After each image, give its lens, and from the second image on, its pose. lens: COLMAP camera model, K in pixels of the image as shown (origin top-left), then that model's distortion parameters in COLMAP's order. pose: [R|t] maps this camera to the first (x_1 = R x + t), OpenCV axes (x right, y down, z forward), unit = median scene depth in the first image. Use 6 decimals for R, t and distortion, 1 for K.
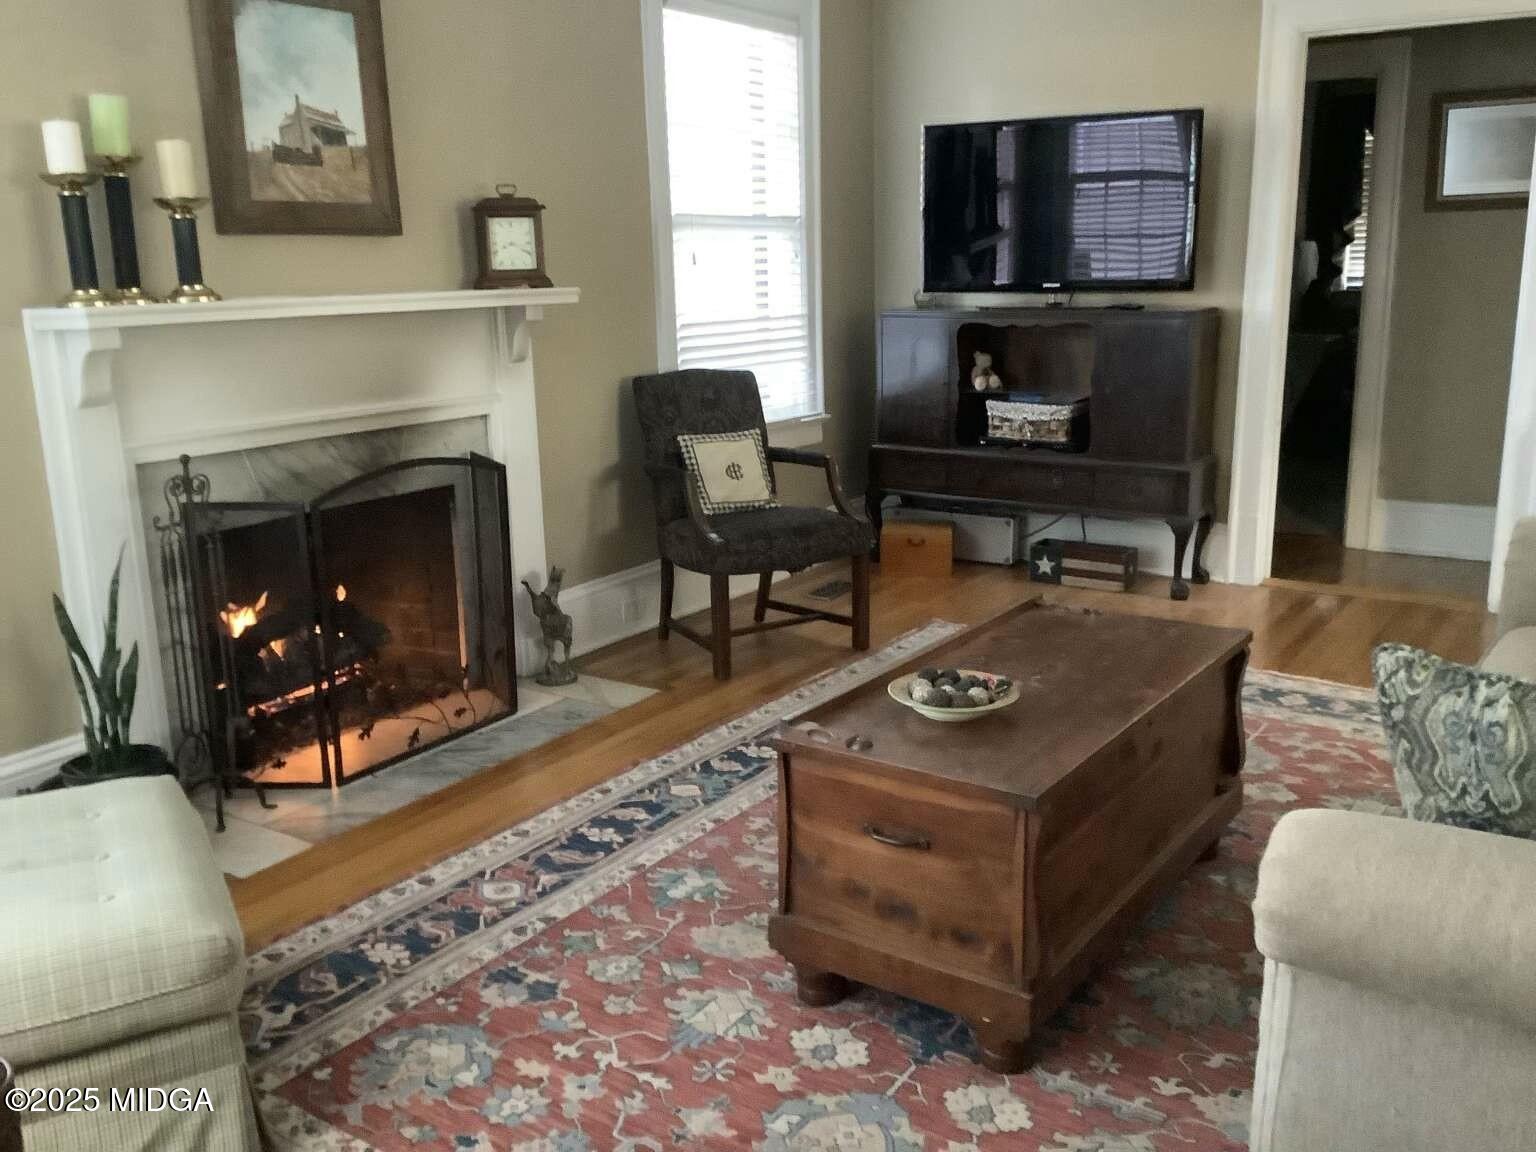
lens RADIAL K [[1368.0, 0, 769.9], [0, 1368.0, 583.9], [0, 0, 1]] dist [0.118849, -0.227492]
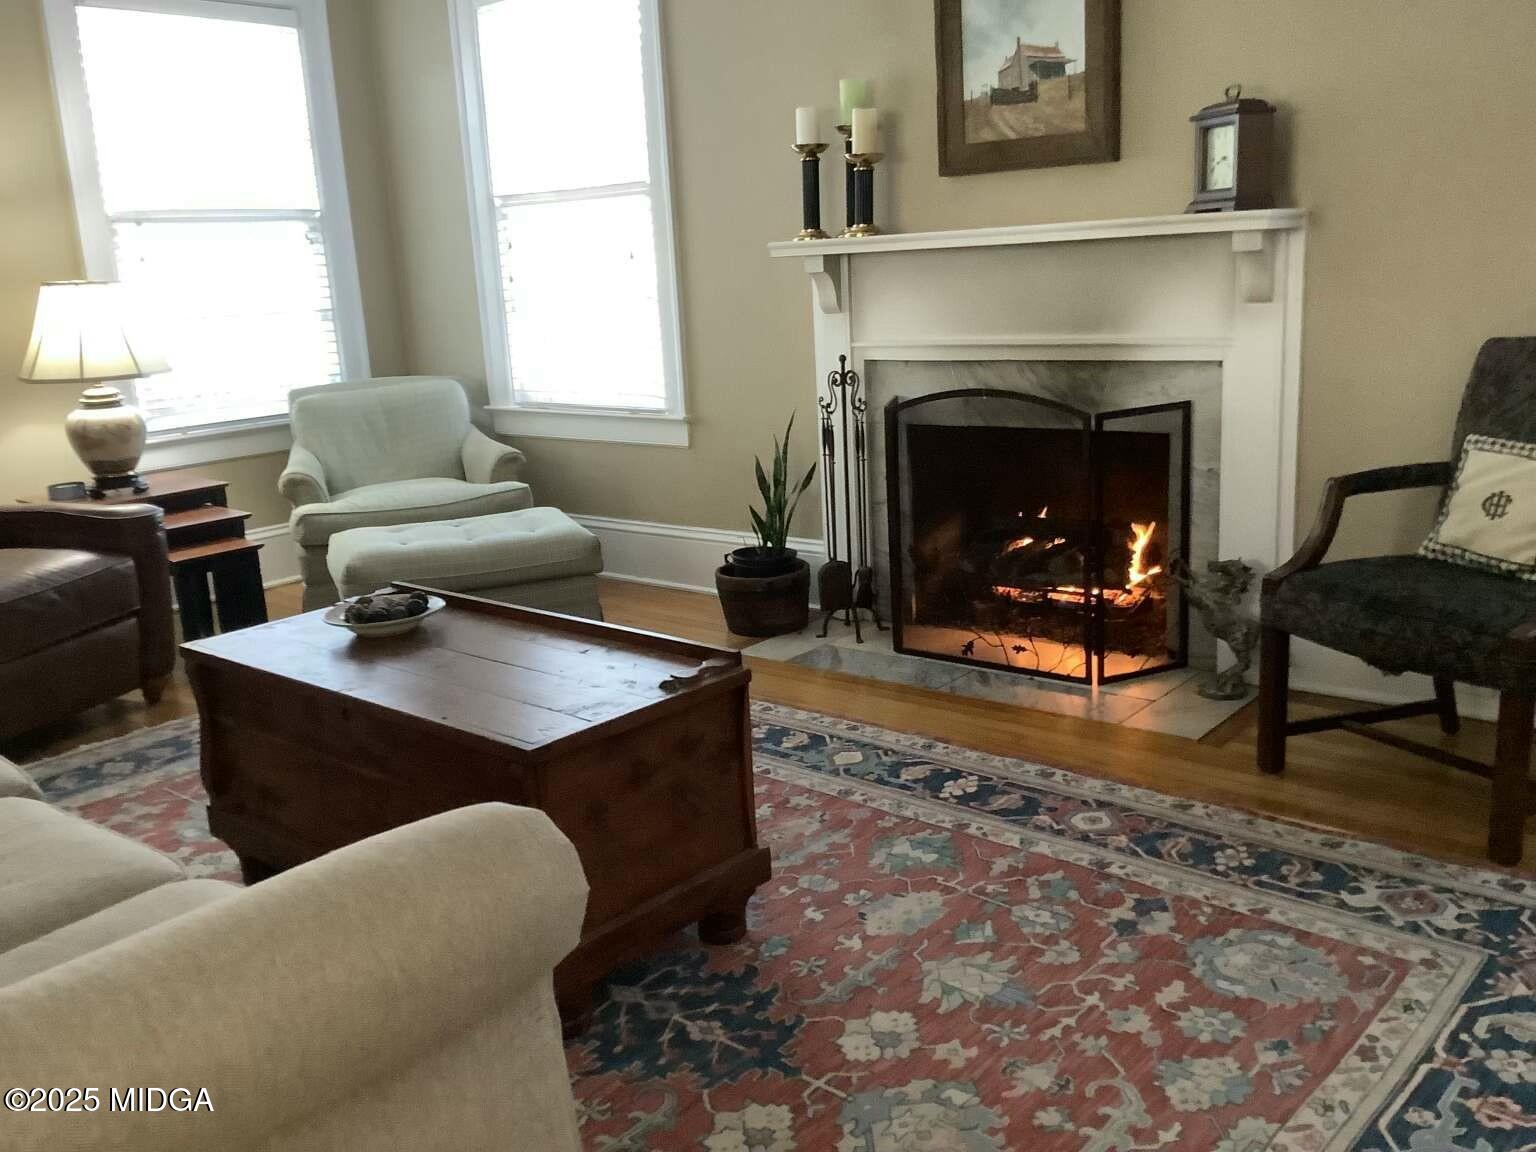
lens RADIAL K [[1368.0, 0, 769.9], [0, 1368.0, 583.9], [0, 0, 1]] dist [0.118849, -0.227492]
pose [[-0.110566, 0.260051, -0.959244, 0.801233], [-0.178525, 0.944266, 0.276568, -0.211246], [0.977703, 0.201828, -0.057979, 0.941740]]
